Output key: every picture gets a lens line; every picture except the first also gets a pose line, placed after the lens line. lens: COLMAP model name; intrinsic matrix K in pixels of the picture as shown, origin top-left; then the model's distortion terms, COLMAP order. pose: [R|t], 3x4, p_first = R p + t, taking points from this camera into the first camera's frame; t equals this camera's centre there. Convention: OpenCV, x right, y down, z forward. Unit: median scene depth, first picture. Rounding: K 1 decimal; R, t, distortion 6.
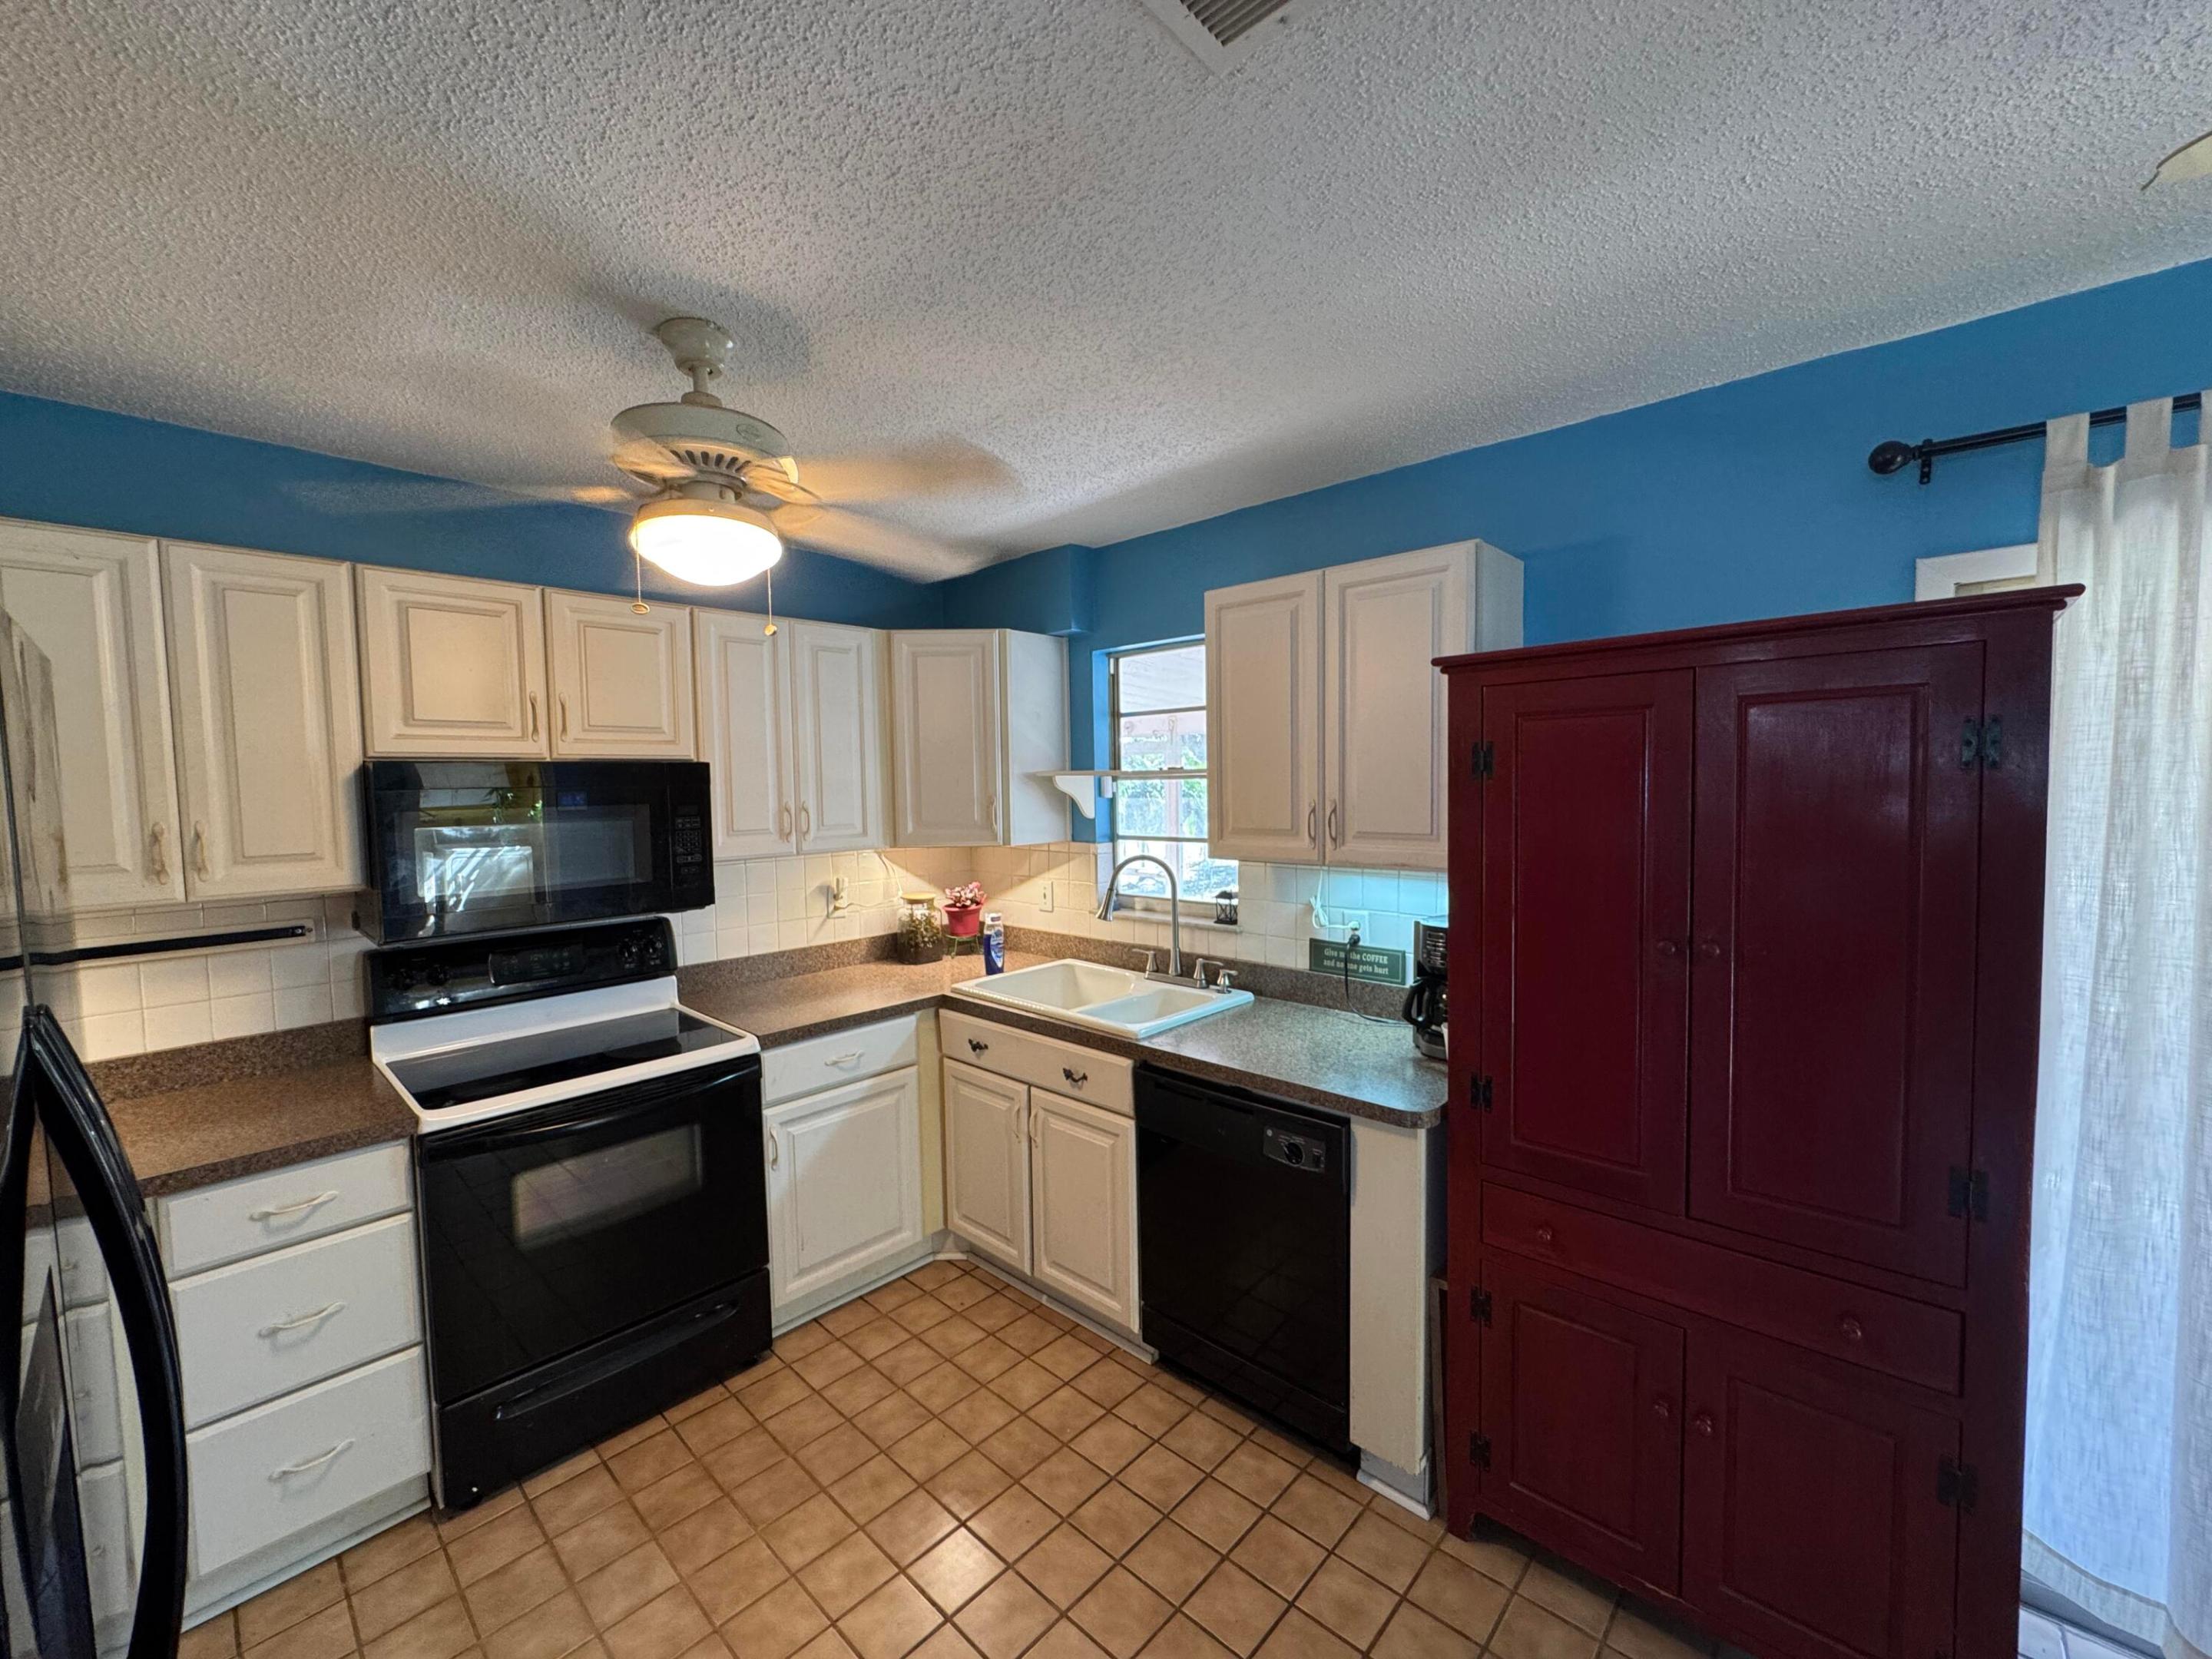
lens RADIAL K [[885.6, 0, 1108.8], [0, 885.6, 827.7], [0, 0, 1]] dist [-0.003109, 0.000171]
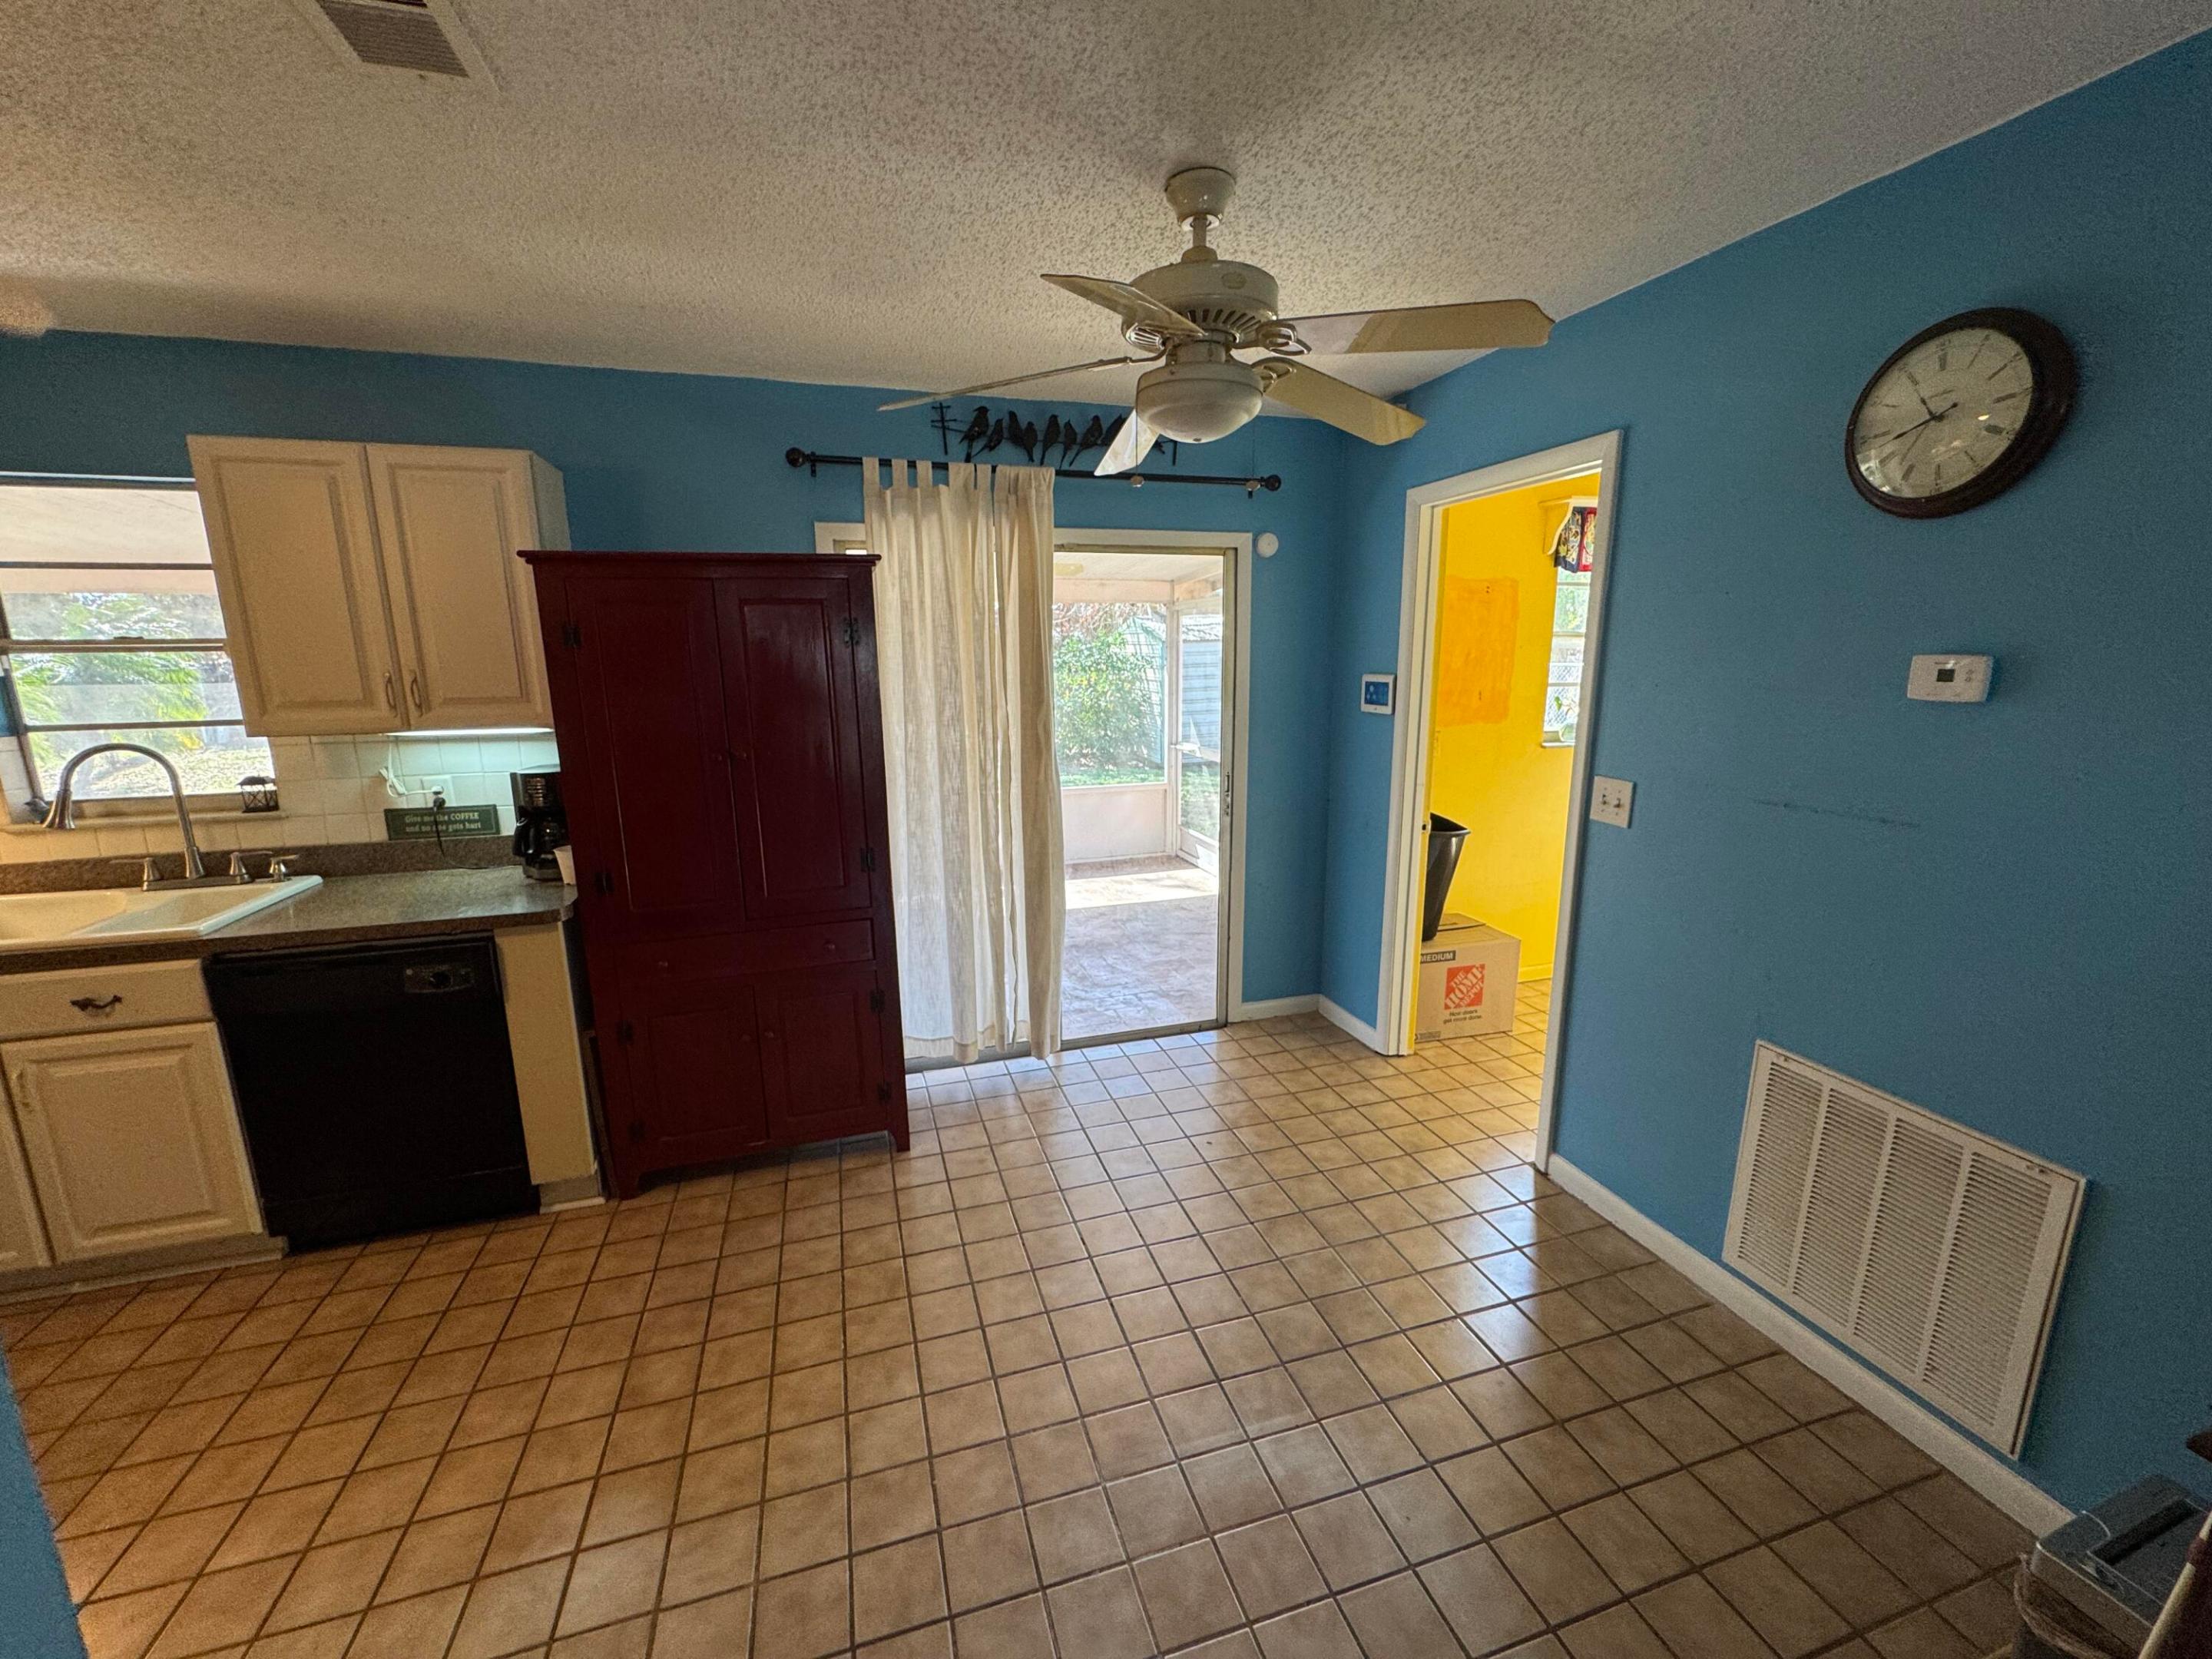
lens RADIAL K [[885.6, 0, 1108.8], [0, 885.6, 827.7], [0, 0, 1]] dist [-0.003109, 0.000171]
pose [[0.496377, -0.158363, 0.853541, -0.270771], [0.049945, 0.986801, 0.154042, 0.034094], [-0.866669, -0.033833, 0.497734, -0.277692]]
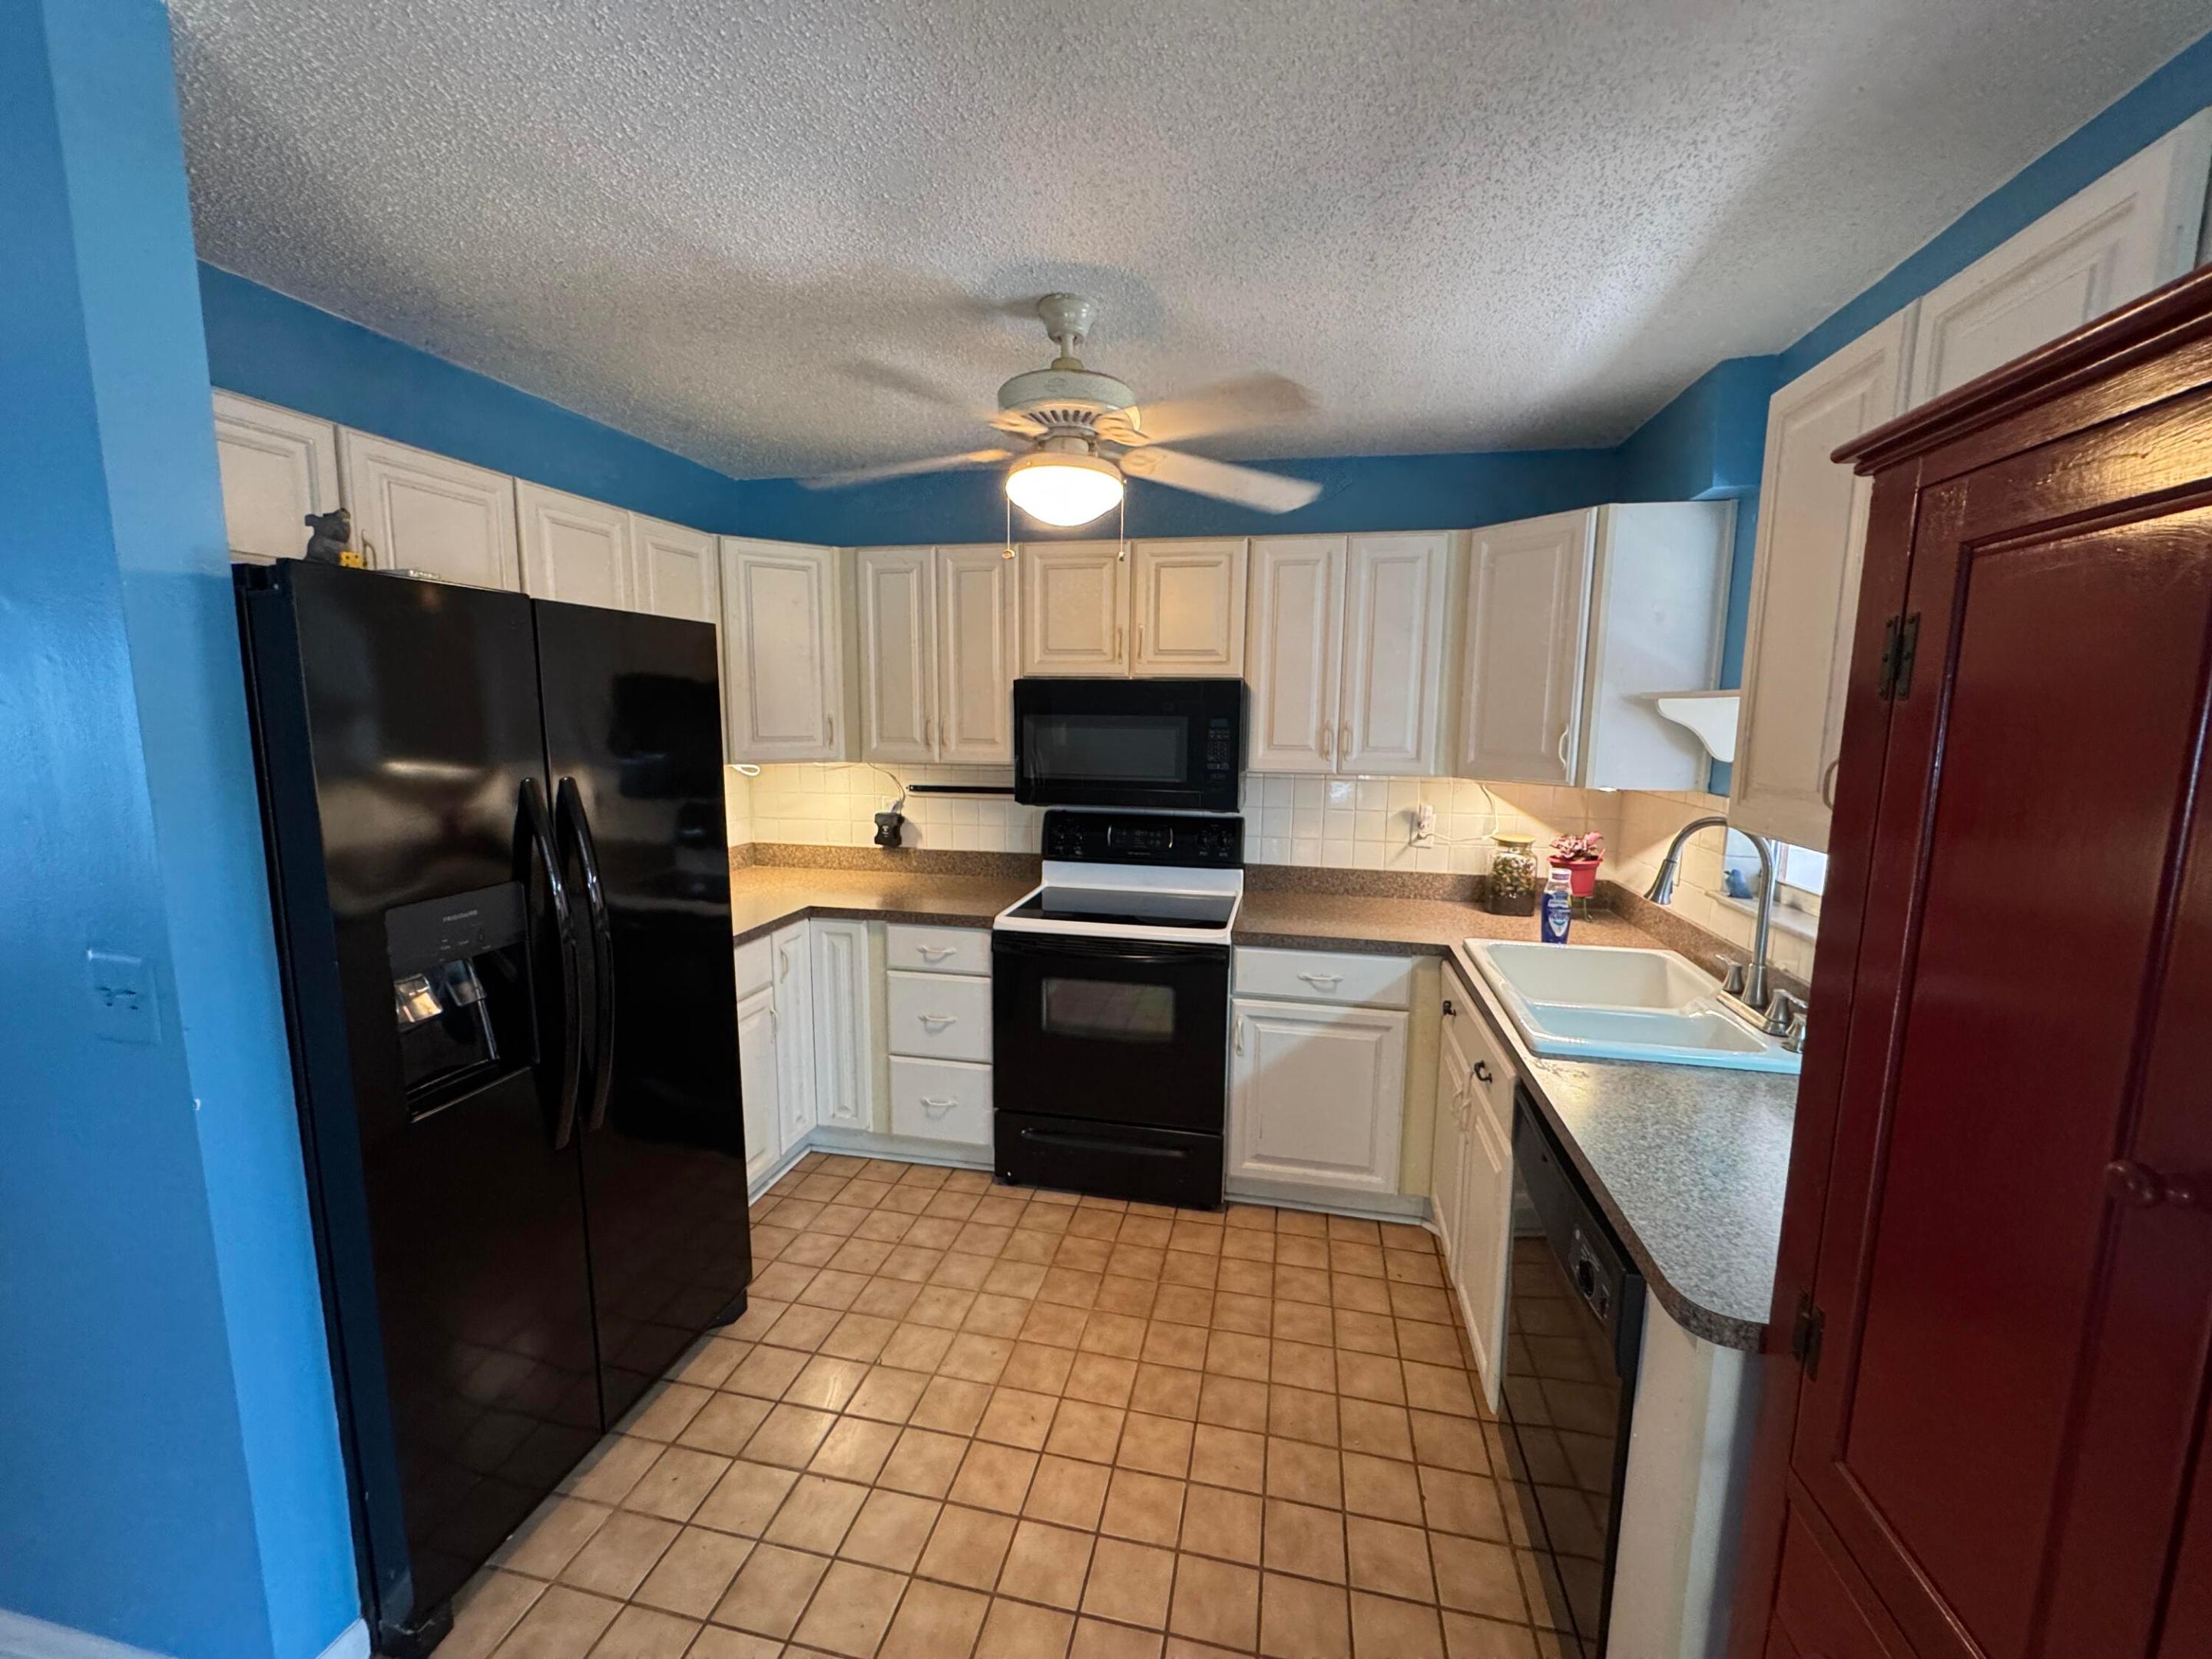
lens RADIAL K [[885.6, 0, 1108.8], [0, 885.6, 827.7], [0, 0, 1]] dist [-0.003109, 0.000171]
pose [[0.511909, 0.135318, -0.848315, 0.465156], [-0.067229, 0.990797, 0.117477, -0.011571], [0.856405, -0.003106, 0.516296, 0.315596]]
